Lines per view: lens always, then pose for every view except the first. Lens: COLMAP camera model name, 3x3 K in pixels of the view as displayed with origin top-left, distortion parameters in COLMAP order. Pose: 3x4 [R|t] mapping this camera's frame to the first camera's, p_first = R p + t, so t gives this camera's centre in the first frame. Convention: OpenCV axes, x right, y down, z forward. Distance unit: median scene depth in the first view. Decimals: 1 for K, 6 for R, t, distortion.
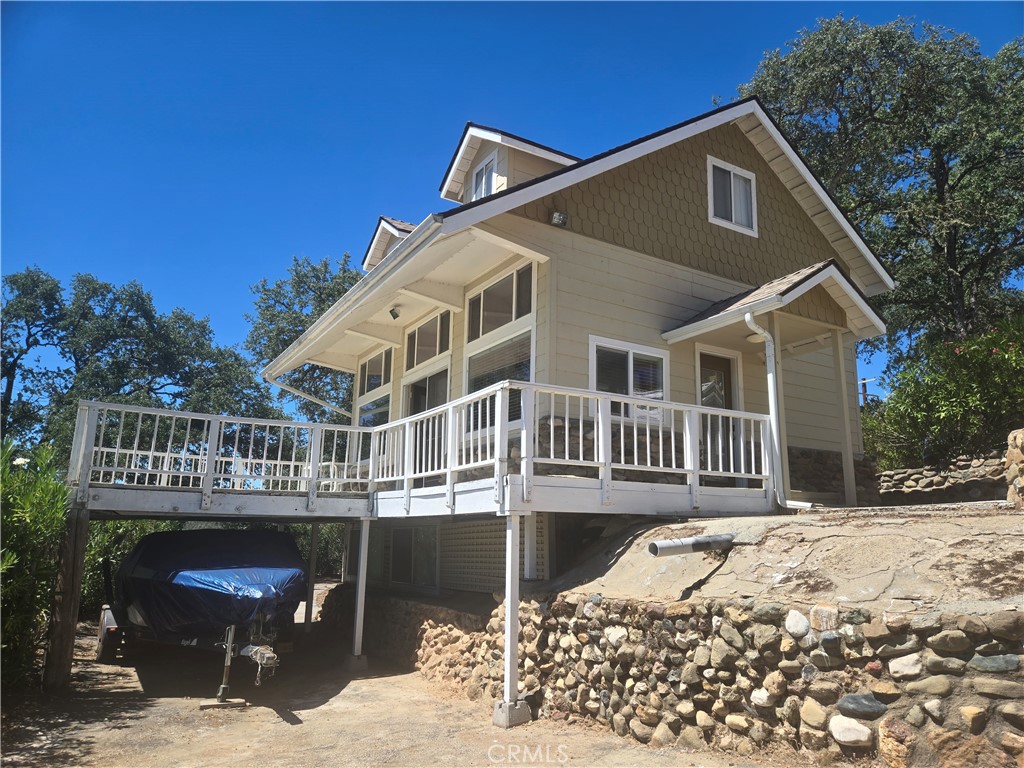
lens RADIAL K [[684.8, 0, 515.2], [0, 684.8, 385.7], [0, 0, 1]] dist [0.071514, -0.057938]
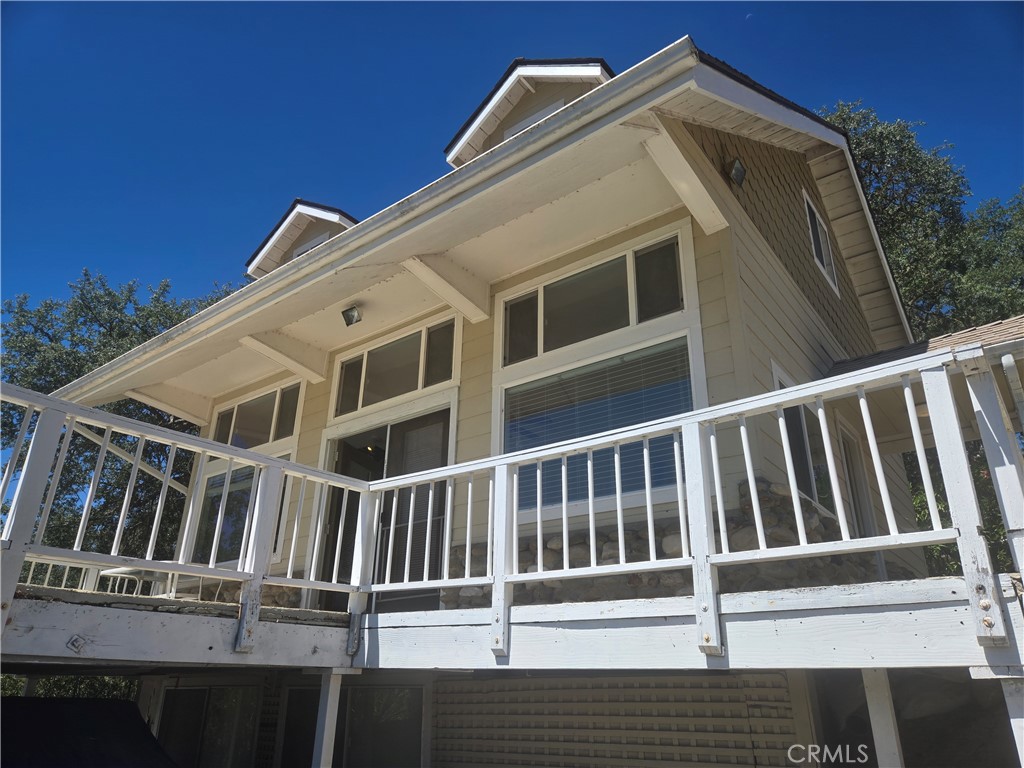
lens RADIAL K [[684.8, 0, 480.6], [0, 684.8, 395.6], [0, 0, 1]] dist [0.071514, -0.057938]
pose [[0.939146, 0.147084, 0.310437, -0.266671], [-0.084252, 0.974720, -0.206938, 0.087448], [-0.333026, 0.168190, 0.927796, 0.438859]]
